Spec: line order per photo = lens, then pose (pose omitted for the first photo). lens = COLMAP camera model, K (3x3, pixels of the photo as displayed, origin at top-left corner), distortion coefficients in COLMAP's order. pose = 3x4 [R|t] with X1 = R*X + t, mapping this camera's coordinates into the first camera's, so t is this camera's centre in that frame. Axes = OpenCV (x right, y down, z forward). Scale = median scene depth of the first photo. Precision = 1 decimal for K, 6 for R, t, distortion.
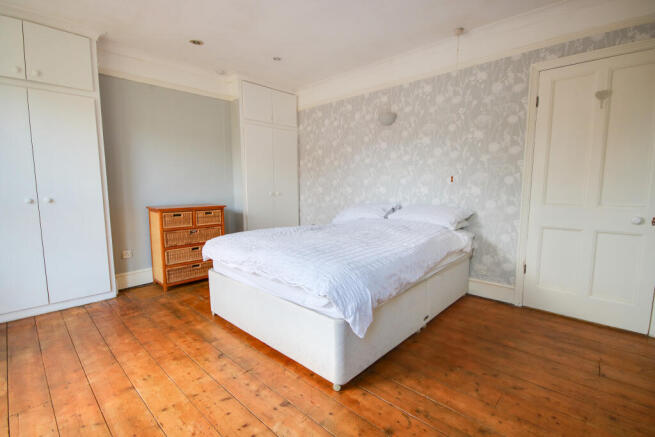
lens RADIAL K [[308.6, 0, 328.4], [0, 308.6, 220.5], [0, 0, 1]] dist [0.000355, -0.000509]
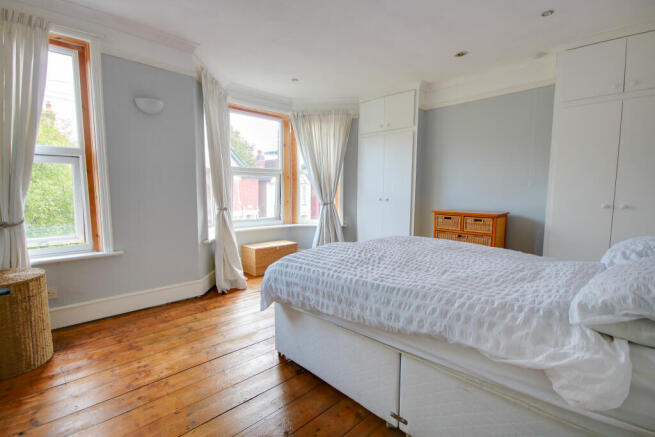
lens RADIAL K [[308.6, 0, 328.4], [0, 308.6, 220.5], [0, 0, 1]] dist [0.000355, -0.000509]
pose [[-0.030845, 0.099037, -0.994606, 0.600339], [-0.116541, 0.987936, 0.101987, -0.069564], [0.992707, 0.119058, -0.018931, 0.572389]]
